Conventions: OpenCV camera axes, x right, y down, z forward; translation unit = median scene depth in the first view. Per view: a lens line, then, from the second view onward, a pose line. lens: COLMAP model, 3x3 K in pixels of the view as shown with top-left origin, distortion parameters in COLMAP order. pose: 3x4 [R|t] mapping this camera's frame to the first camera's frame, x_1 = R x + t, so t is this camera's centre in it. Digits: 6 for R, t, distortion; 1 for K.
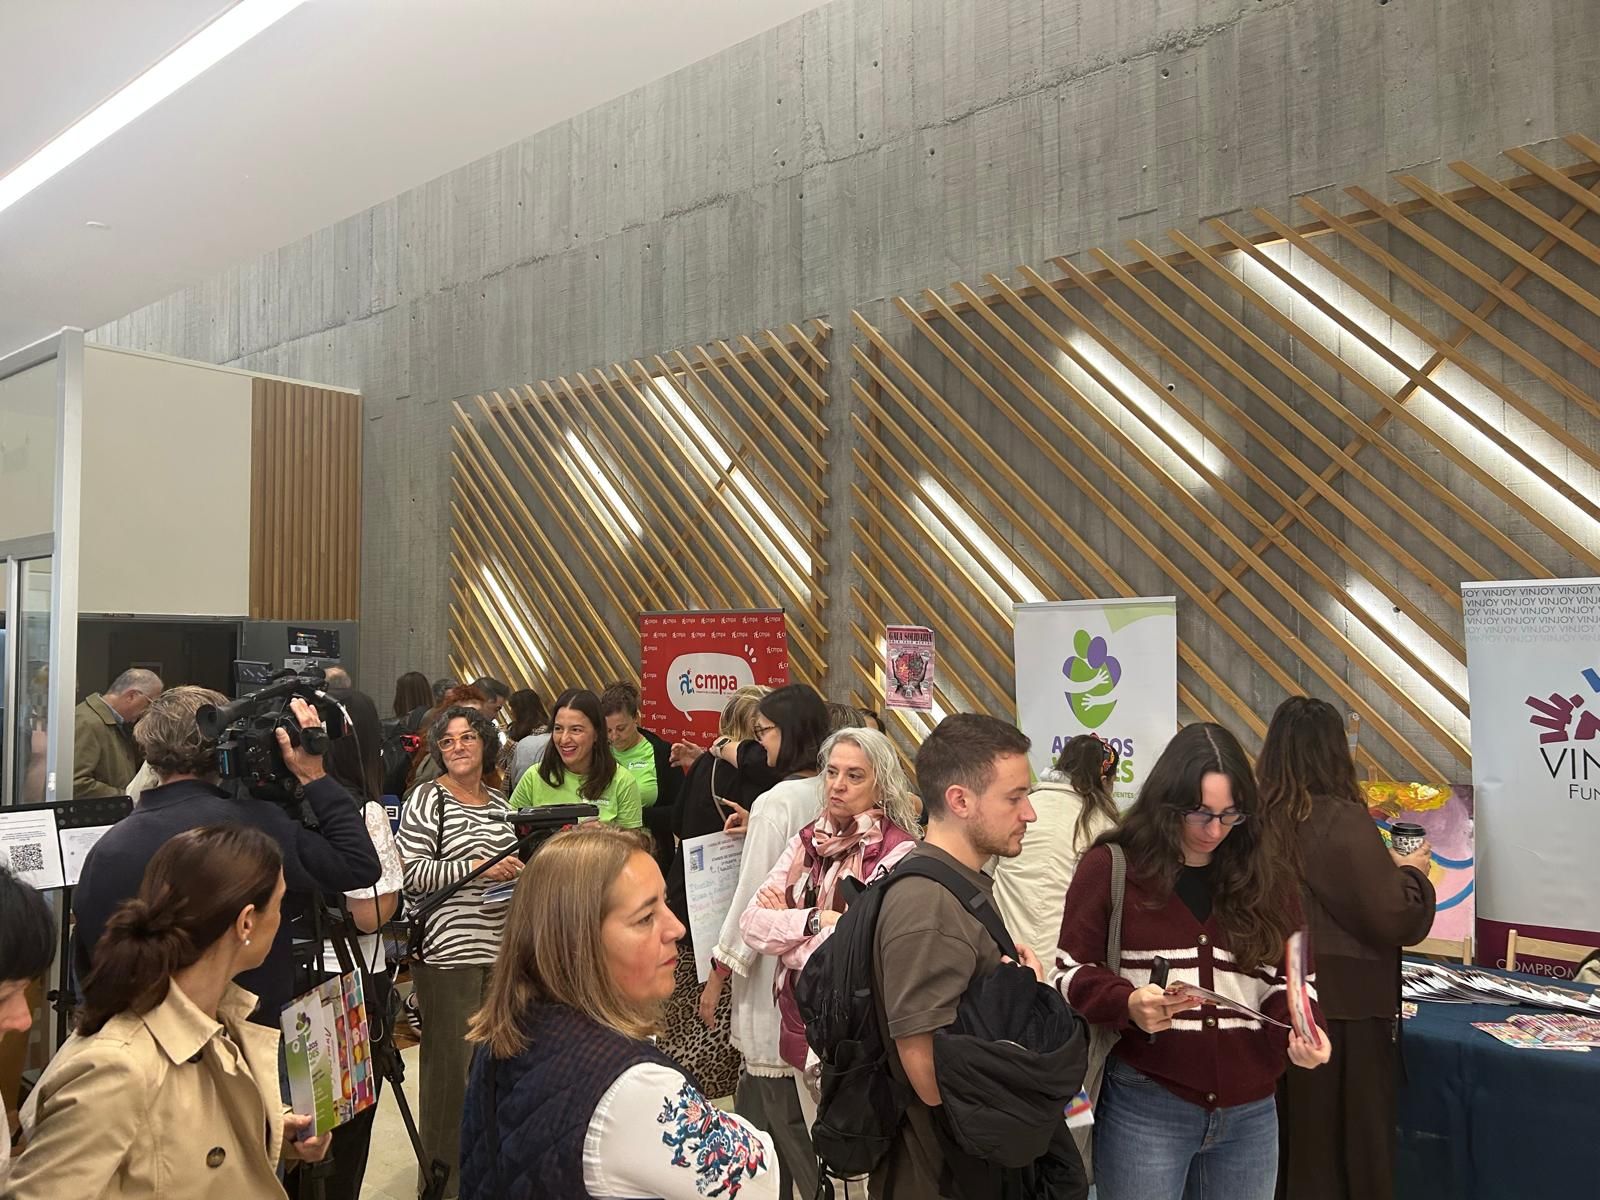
lens RADIAL K [[1217.1, 0, 805.3], [0, 1217.1, 608.3], [0, 0, 1]] dist [0.051131, -0.004402]
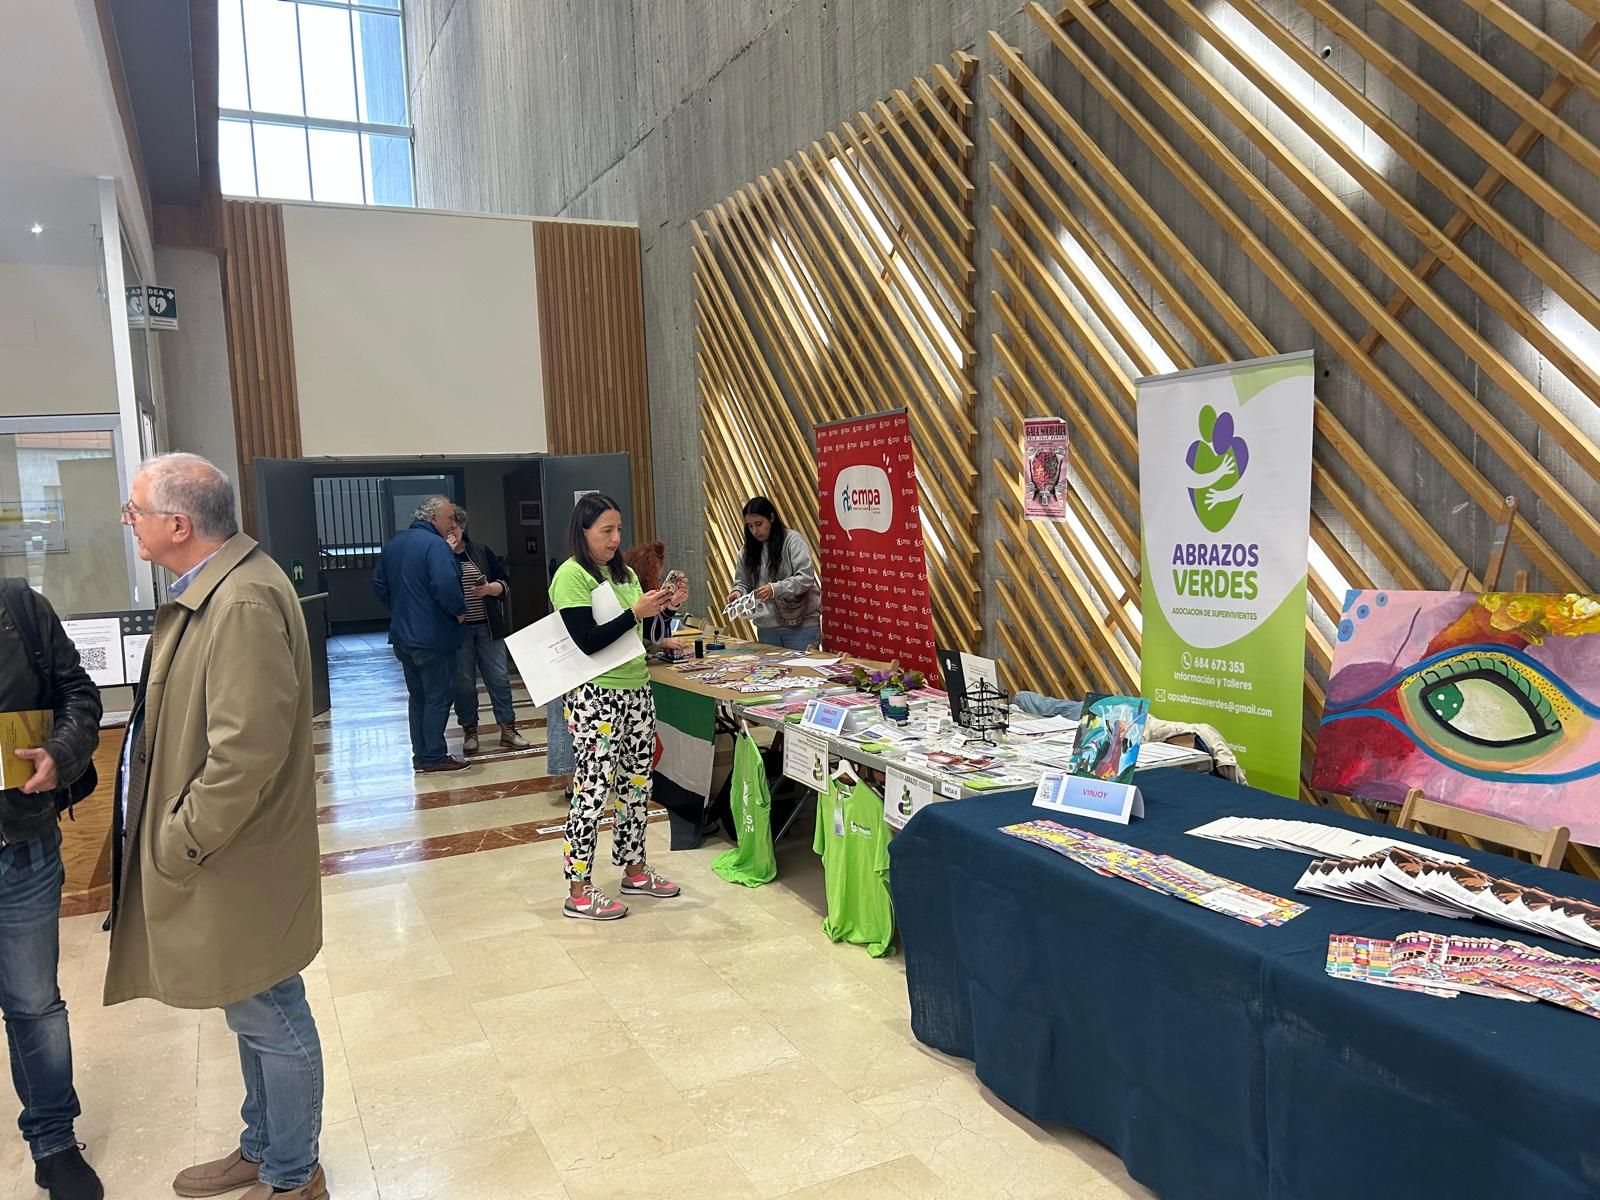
lens RADIAL K [[1240.4, 0, 822.0], [0, 1240.4, 589.2], [0, 0, 1]] dist [0.065756, -0.001947]
pose [[0.907813, -0.004391, -0.419352, 0.295784], [0.052199, 0.993352, 0.102599, 0.034331], [0.416114, -0.115031, 0.902007, 0.155808]]
